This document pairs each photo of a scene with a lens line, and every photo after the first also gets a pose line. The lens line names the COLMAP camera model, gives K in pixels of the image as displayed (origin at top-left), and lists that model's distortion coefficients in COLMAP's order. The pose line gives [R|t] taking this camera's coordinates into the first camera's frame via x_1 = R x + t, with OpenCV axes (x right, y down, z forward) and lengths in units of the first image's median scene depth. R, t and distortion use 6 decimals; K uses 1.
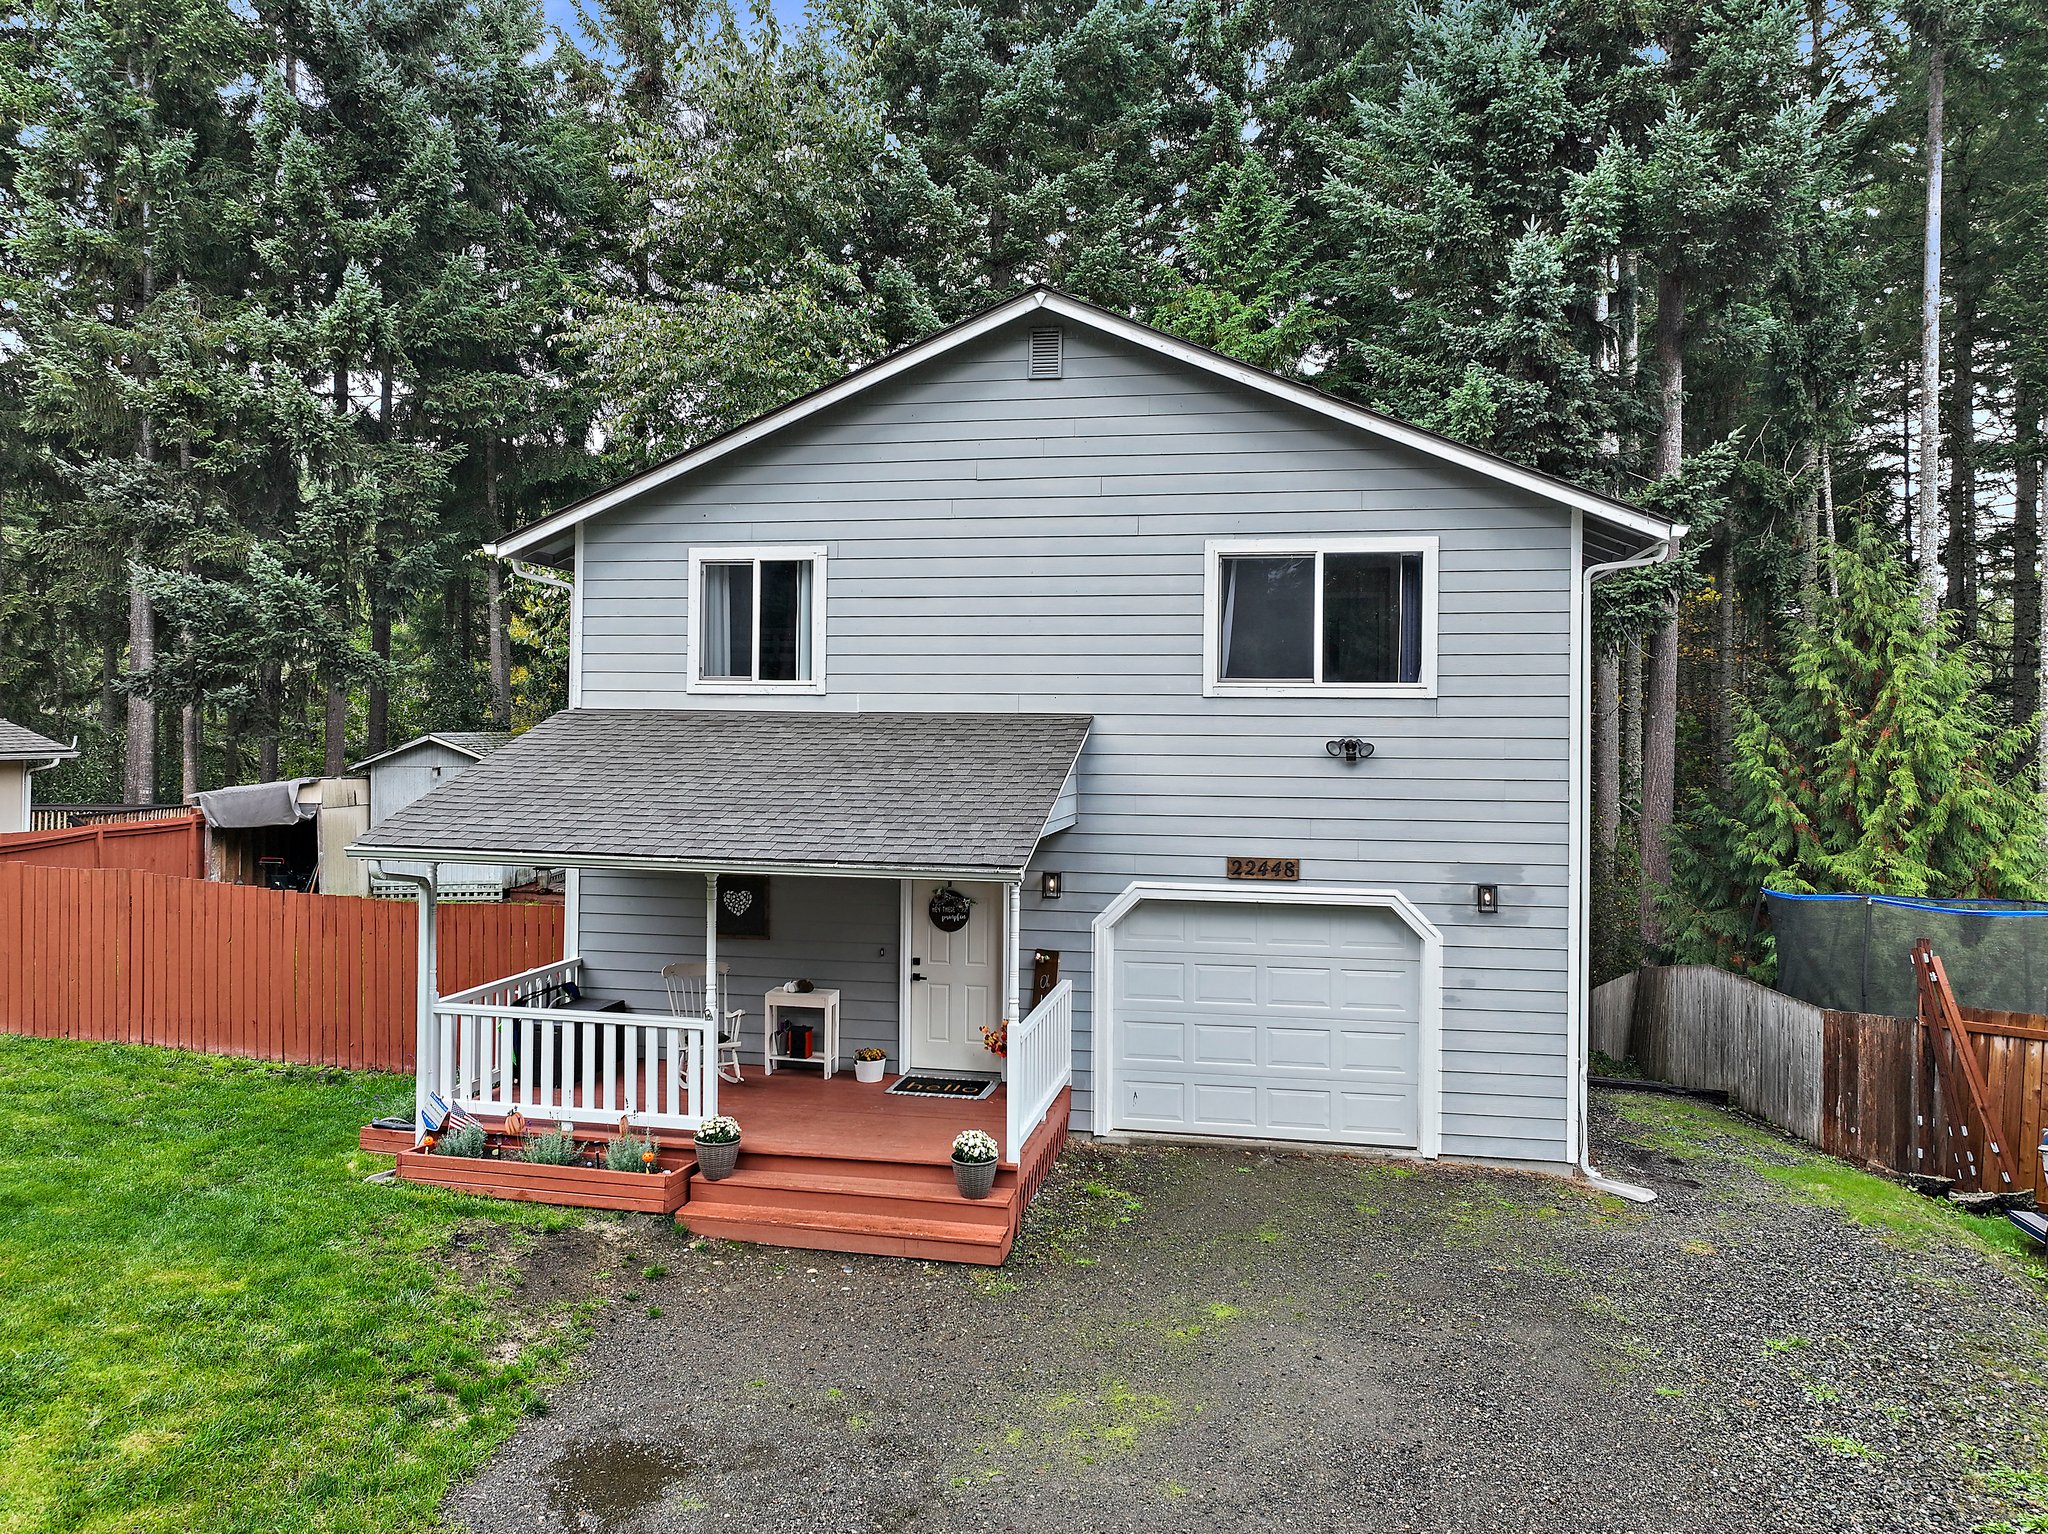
lens RADIAL K [[1471.5, 0, 1031.8], [0, 1471.5, 729.9], [0, 0, 1]] dist [0.006779, 0.008028]
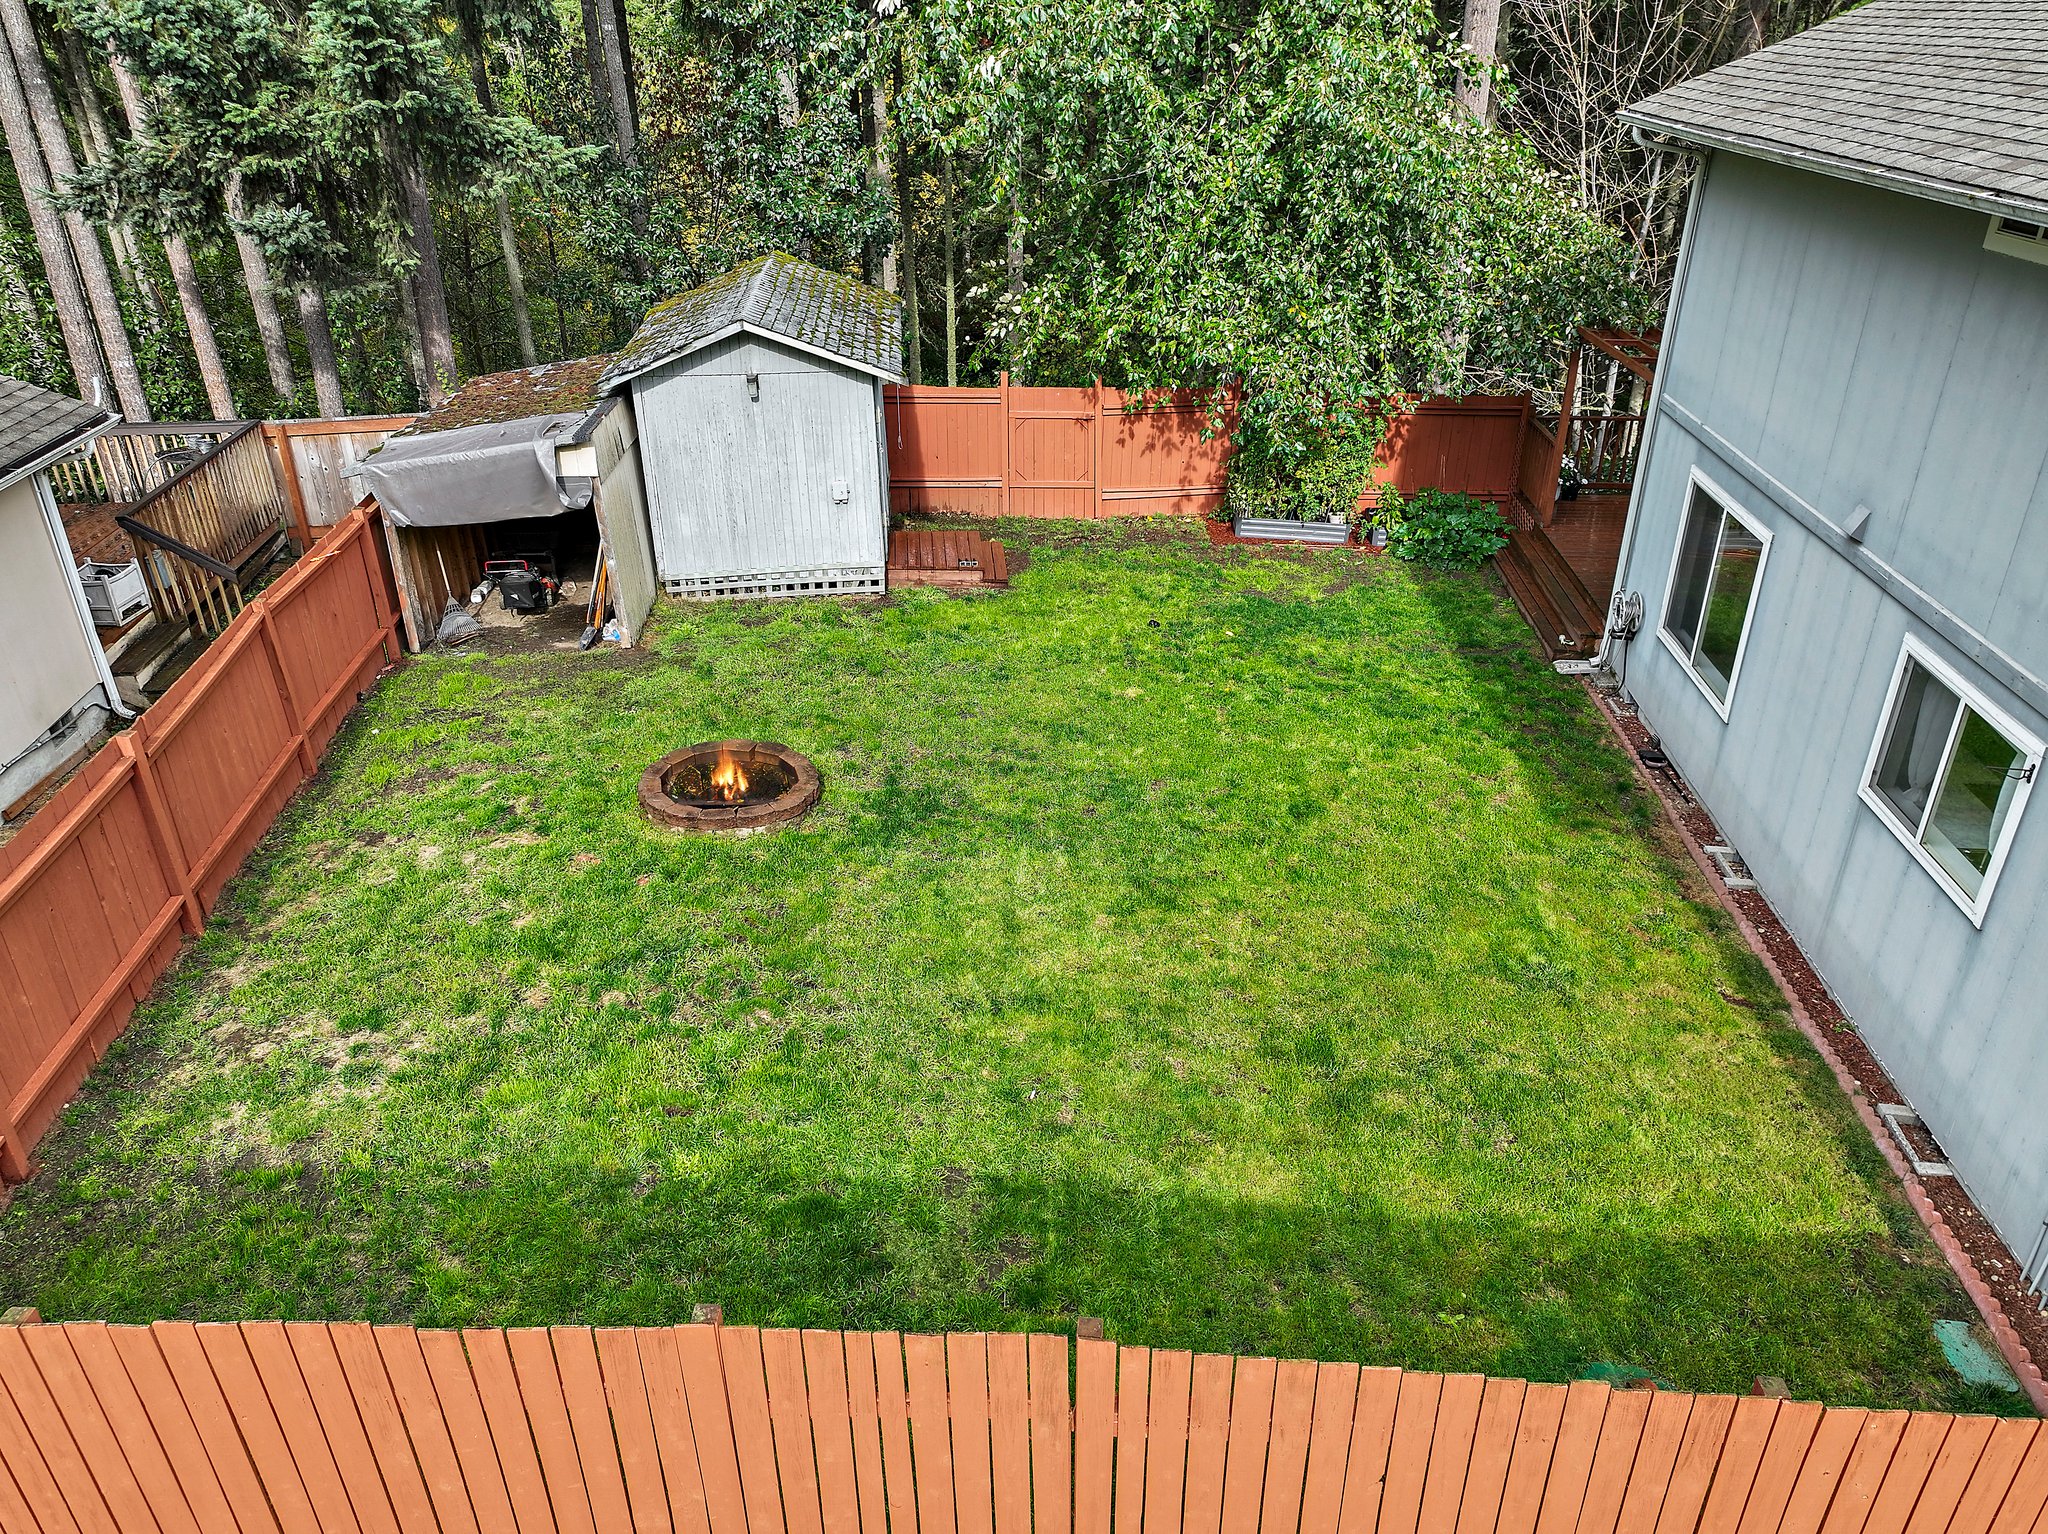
lens RADIAL K [[1462.2, 0, 1032.5], [0, 1462.2, 765.2], [0, 0, 1]] dist [0.014121, 0.003065]
pose [[0.991878, -0.072628, 0.104415, -0.715763], [0.016469, 0.887363, 0.460778, -0.191579], [-0.126120, -0.455316, 0.881352, 0.833597]]
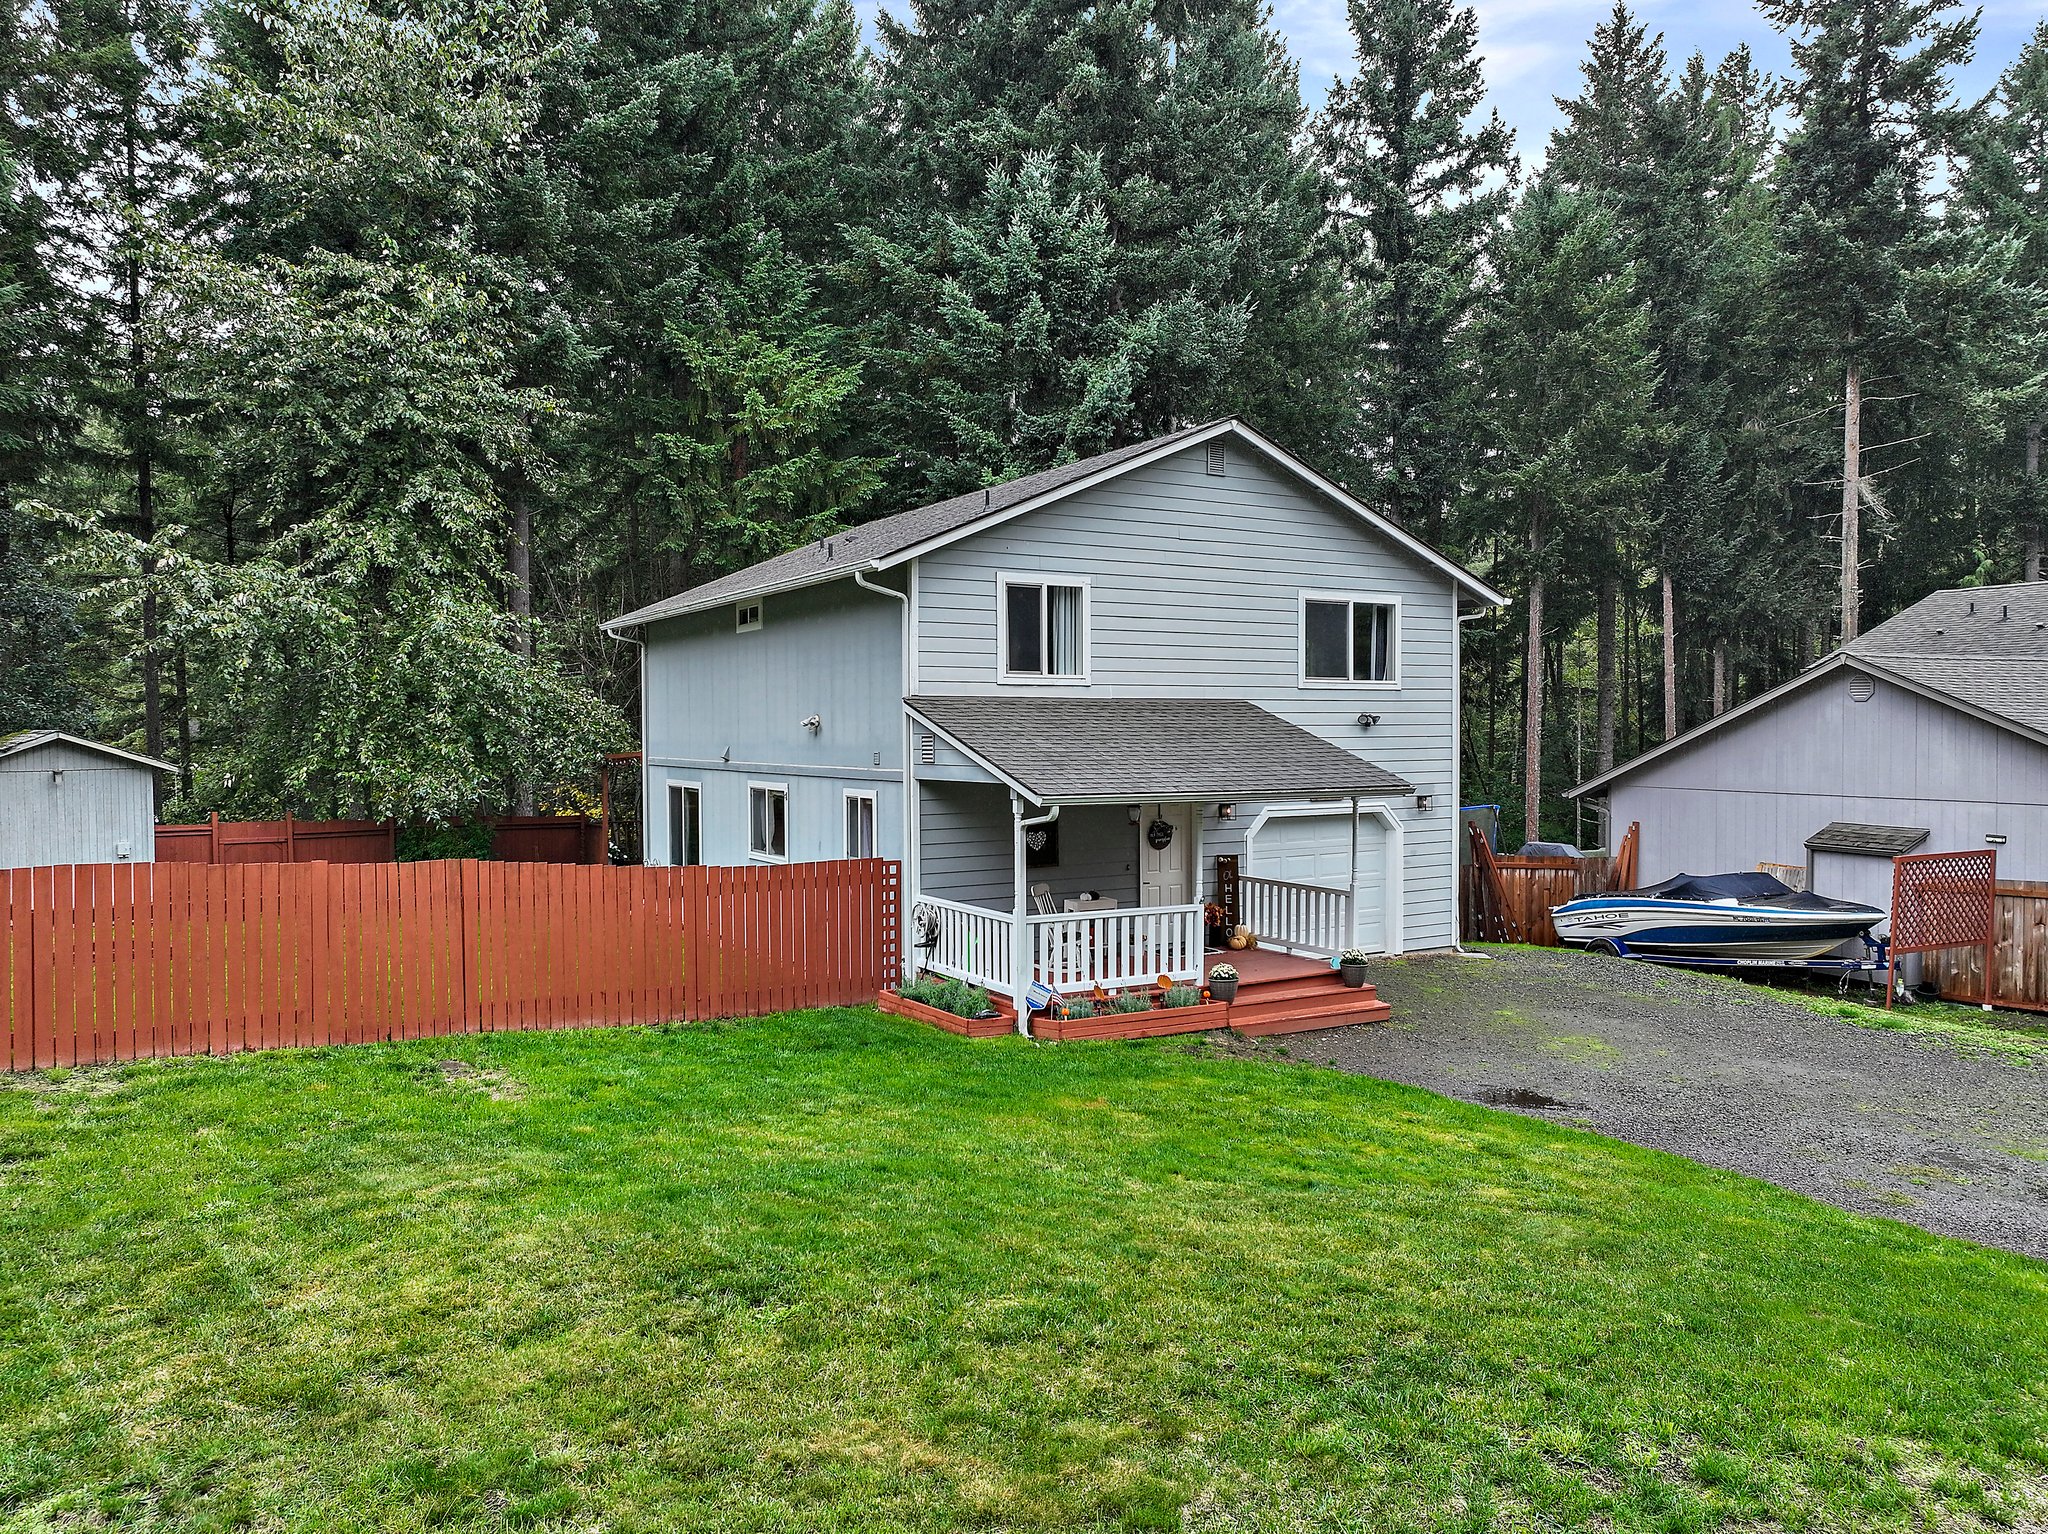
lens RADIAL K [[1462.2, 0, 1032.5], [0, 1462.2, 765.2], [0, 0, 1]] dist [0.014121, 0.003065]
pose [[0.734478, -0.030470, 0.677948, -1.102524], [0.013451, 0.999449, 0.030347, 0.008447], [-0.678499, -0.013170, 0.734483, 0.027402]]
